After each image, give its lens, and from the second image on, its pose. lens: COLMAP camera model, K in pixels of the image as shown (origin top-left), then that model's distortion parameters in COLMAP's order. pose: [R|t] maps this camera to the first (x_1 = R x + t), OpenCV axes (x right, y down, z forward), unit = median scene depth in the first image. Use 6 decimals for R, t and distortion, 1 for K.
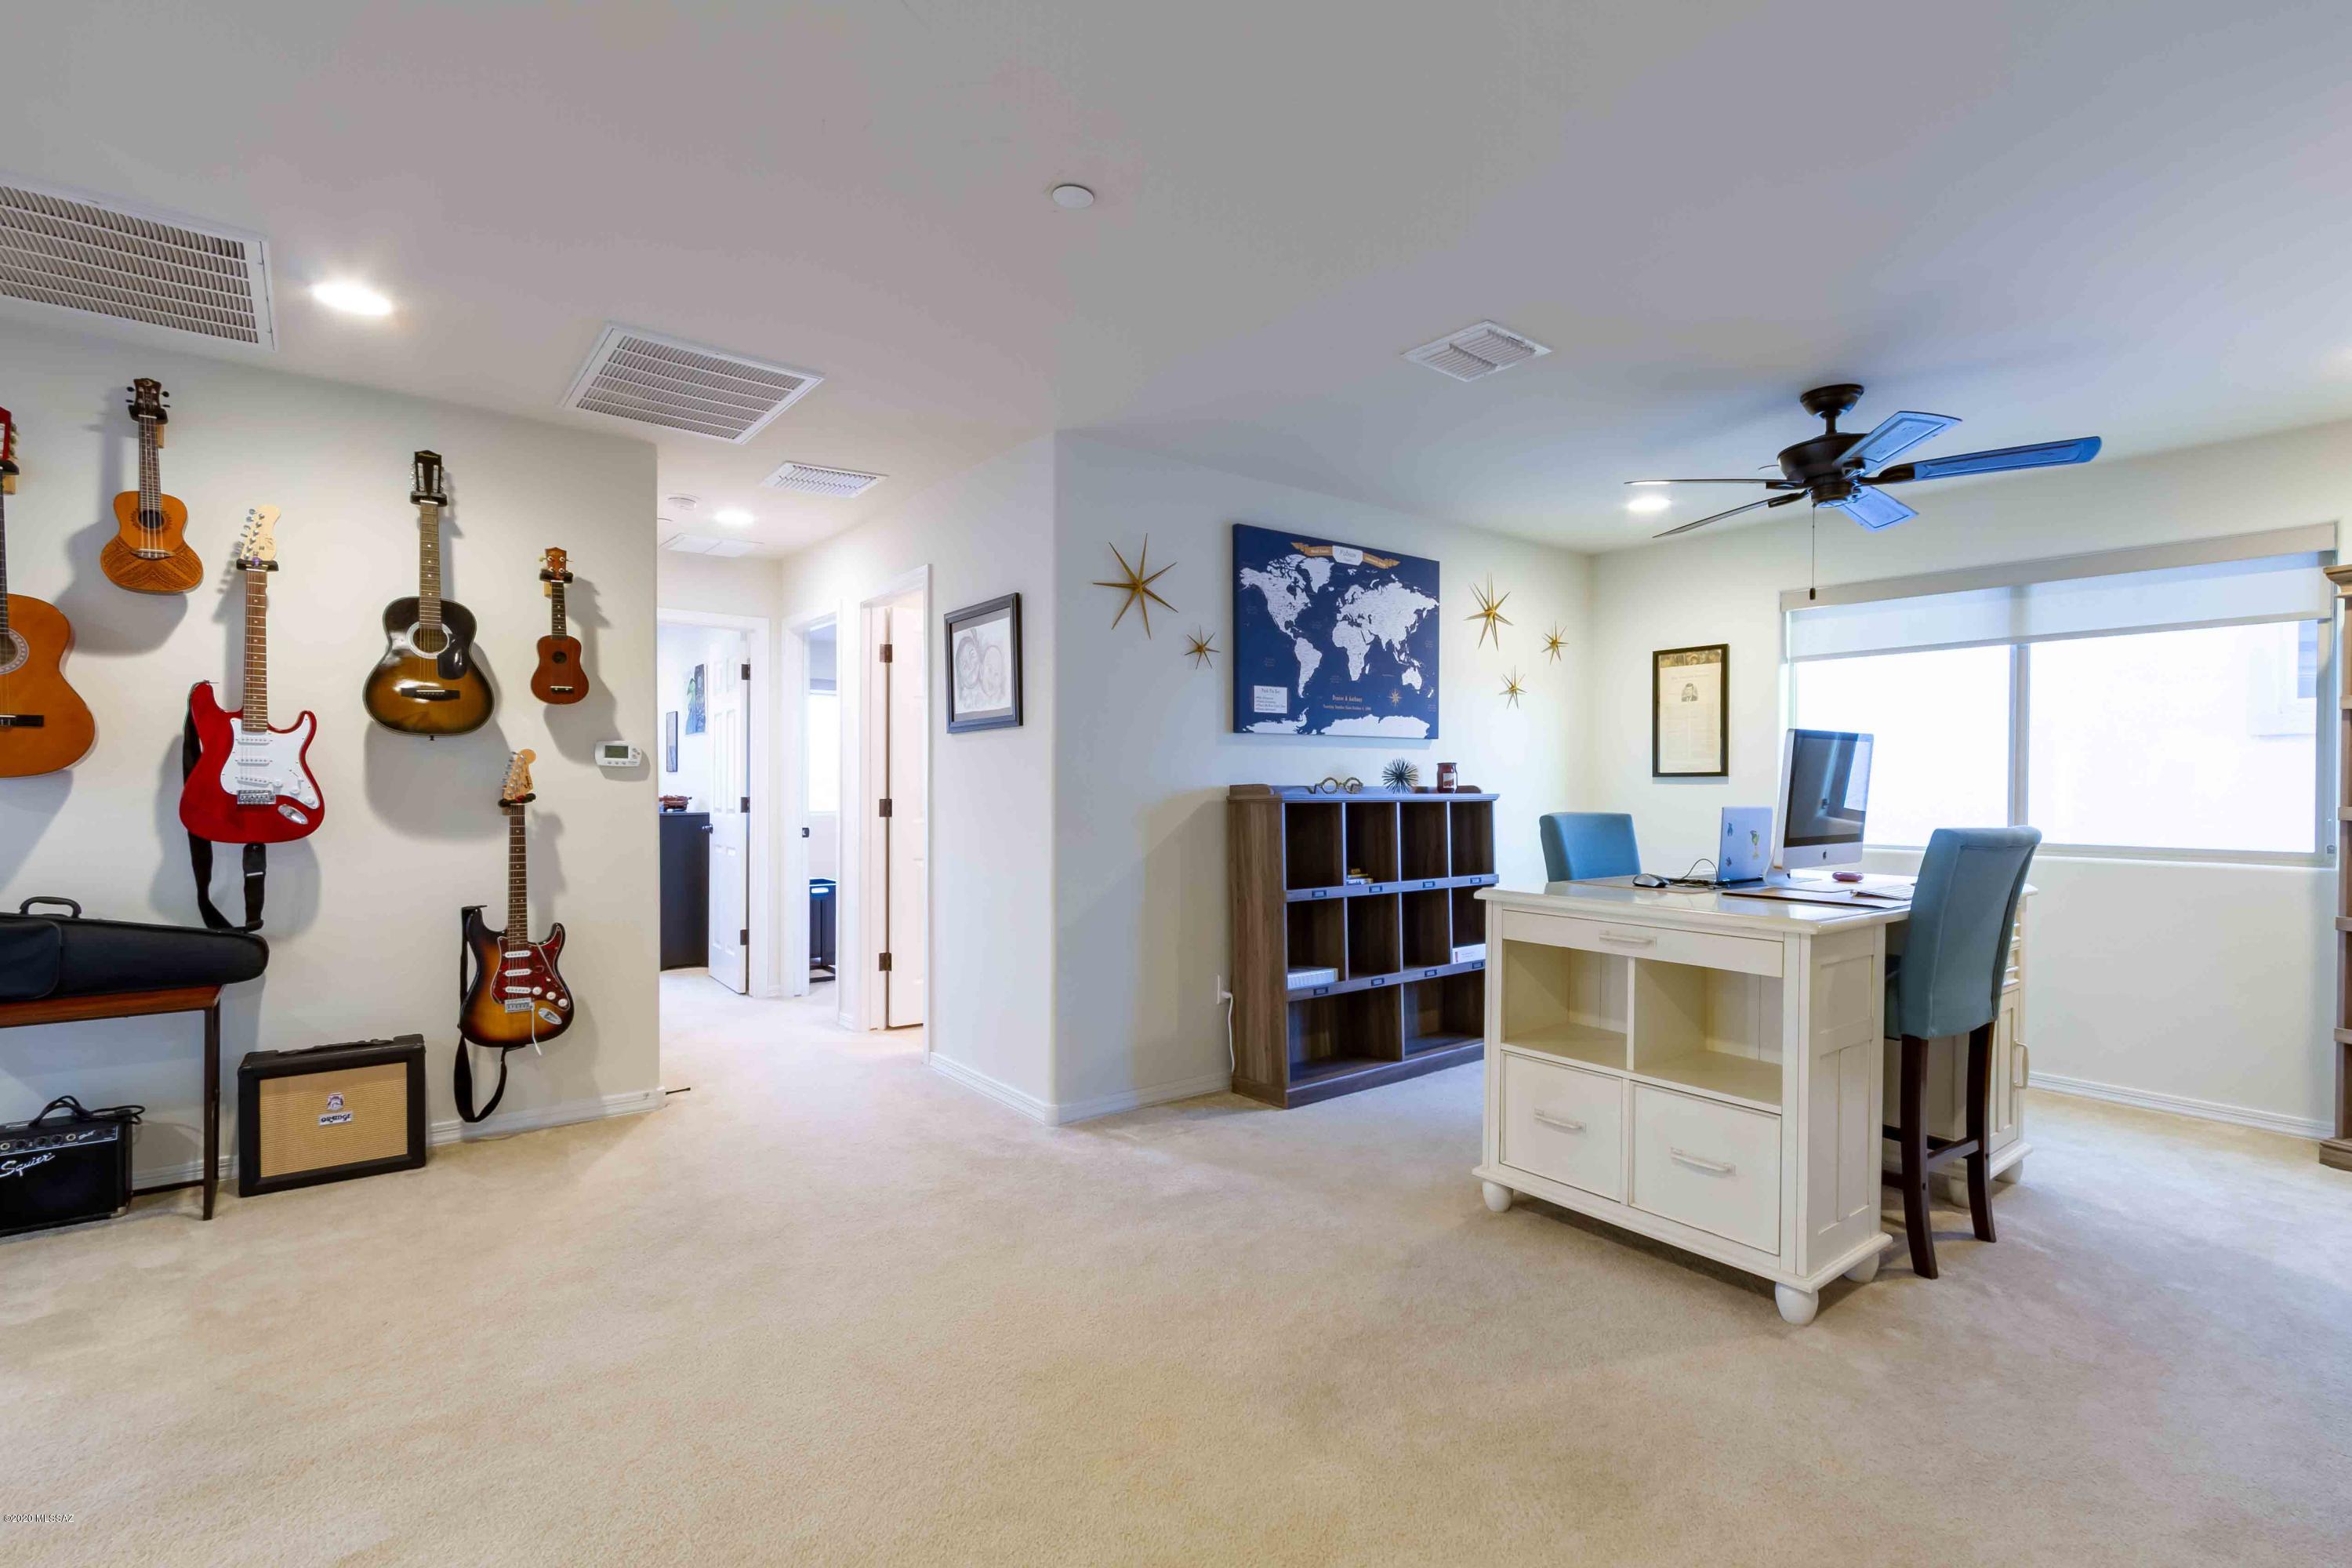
lens RADIAL K [[1095.0, 0, 1194.3], [0, 1095.0, 791.4], [0, 0, 1]] dist [0.006945, -0.003331]
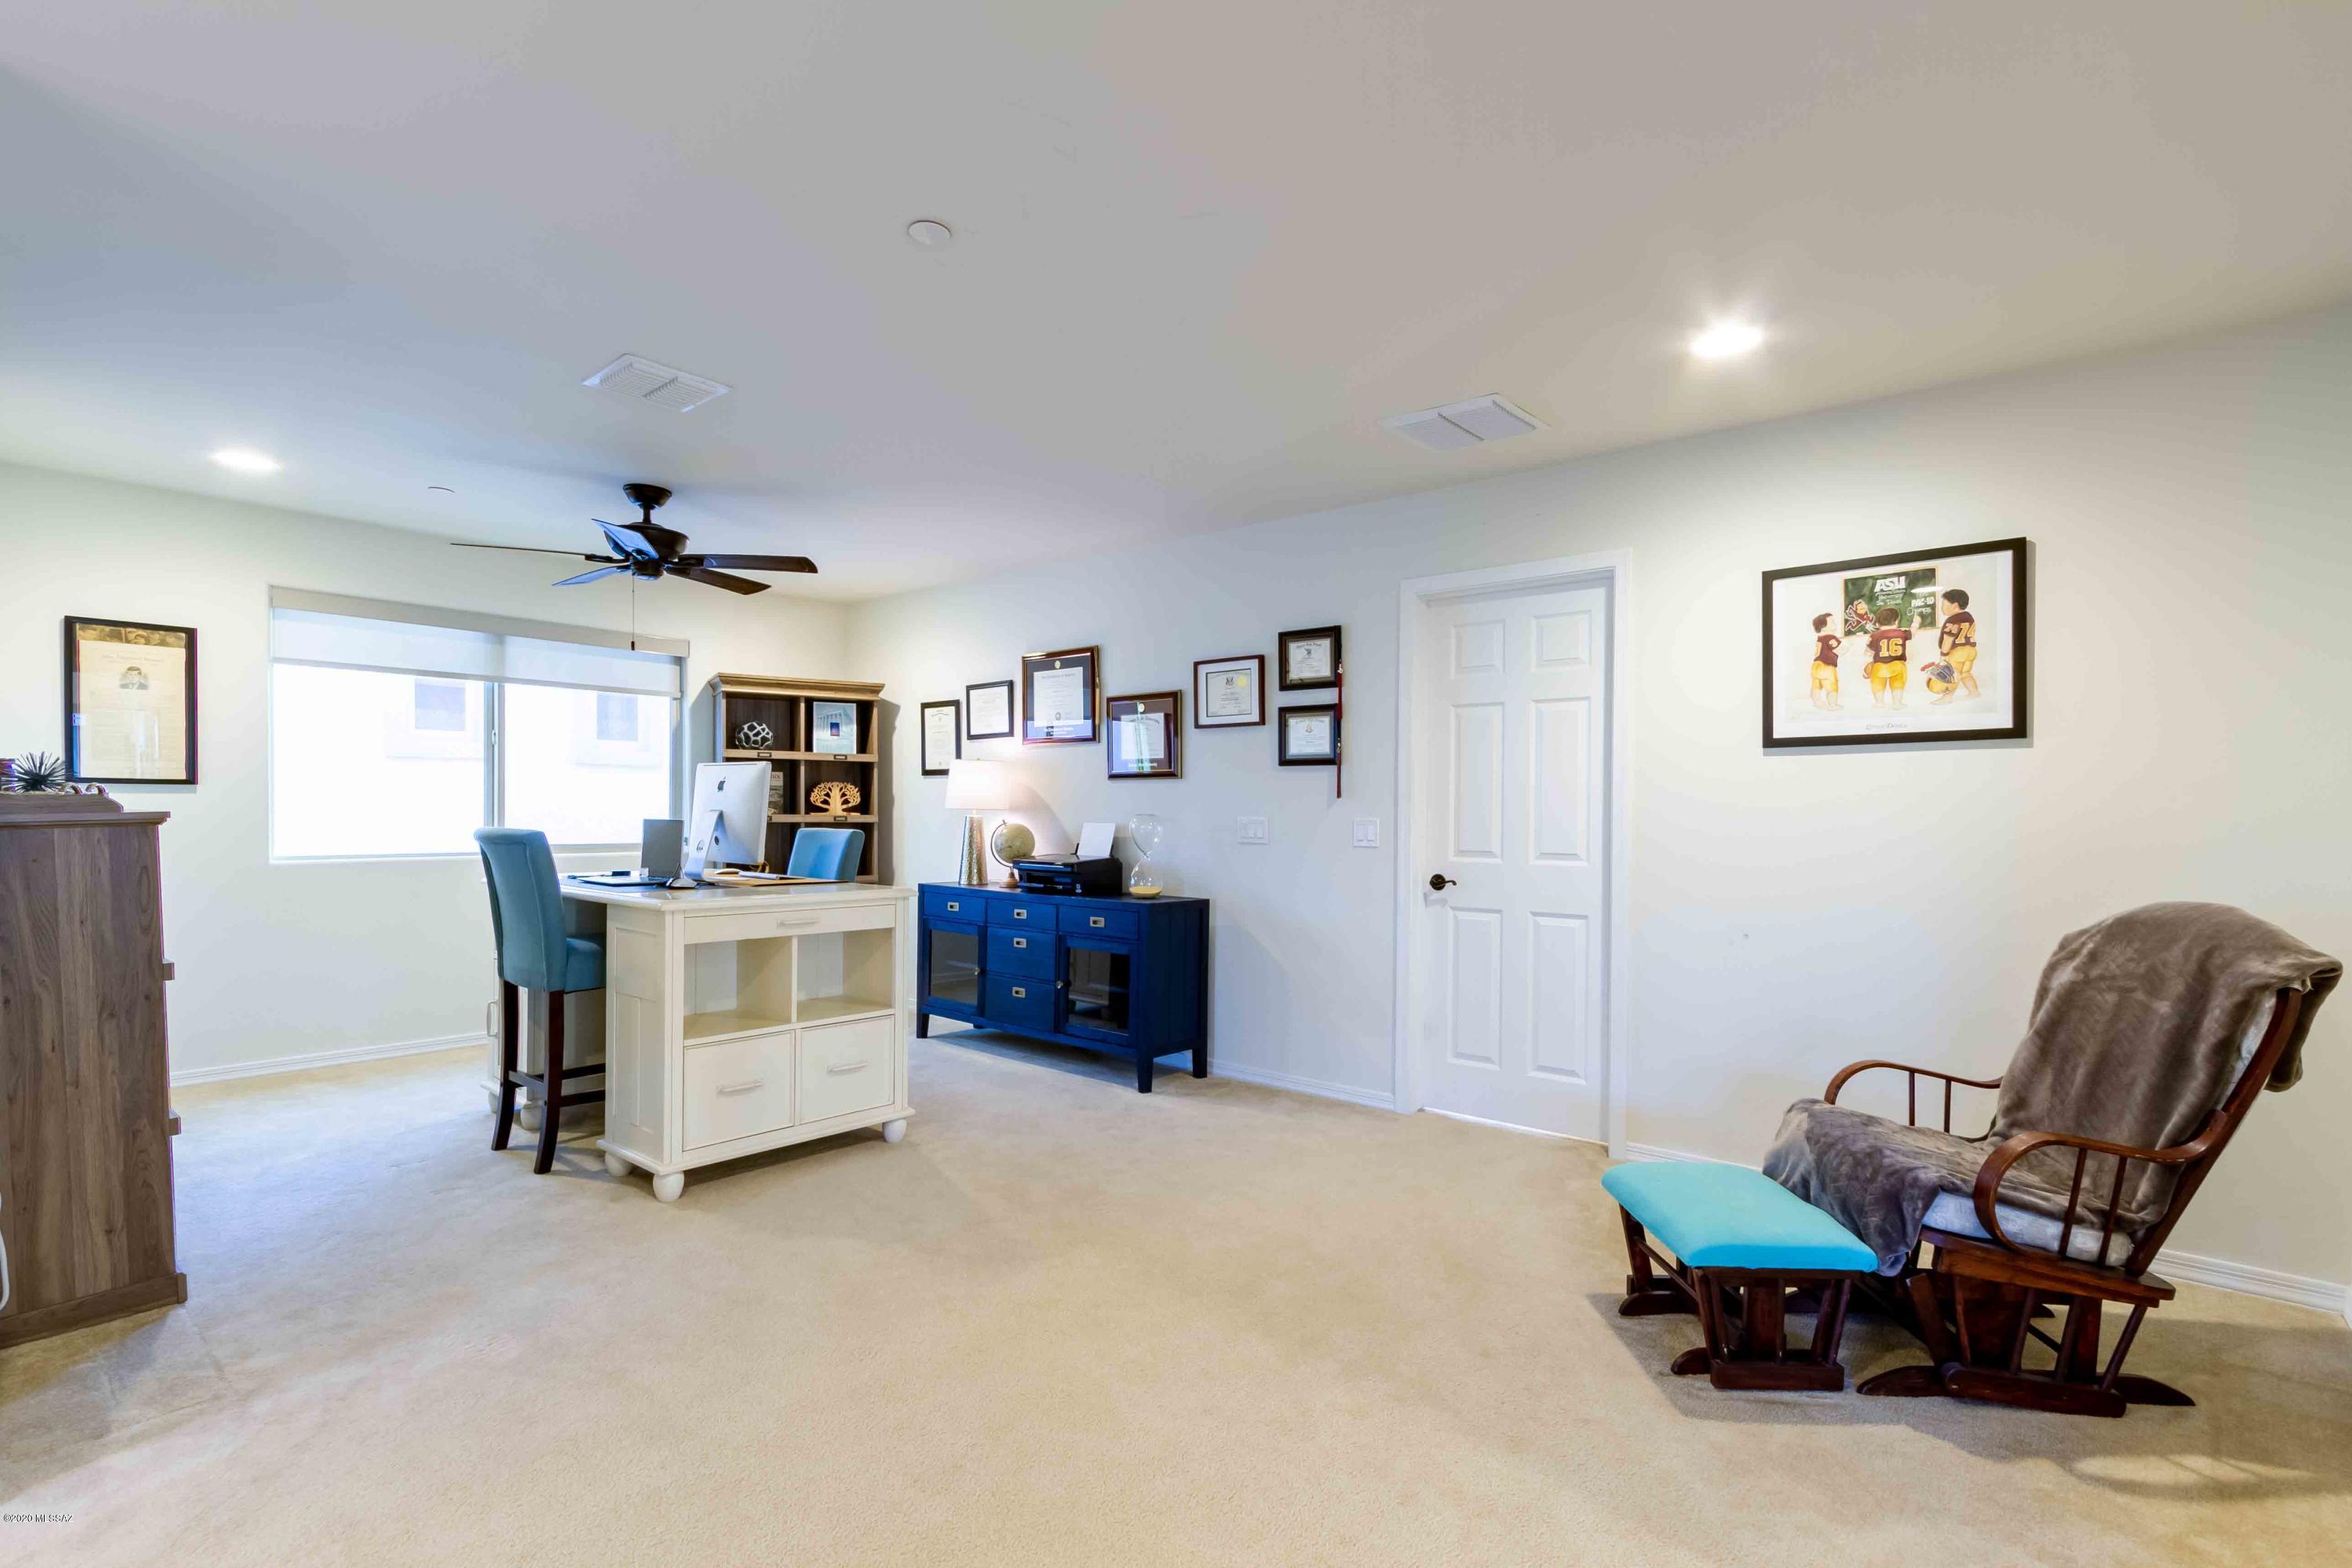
lens RADIAL K [[1095.0, 0, 1190.4], [0, 1095.0, 798.5], [0, 0, 1]] dist [0.006945, -0.003331]
pose [[-0.199206, 0.000270, 0.979958, -0.600376], [-0.008092, 0.999965, -0.001921, -0.008774], [-0.979924, -0.008312, -0.199197, 0.491523]]
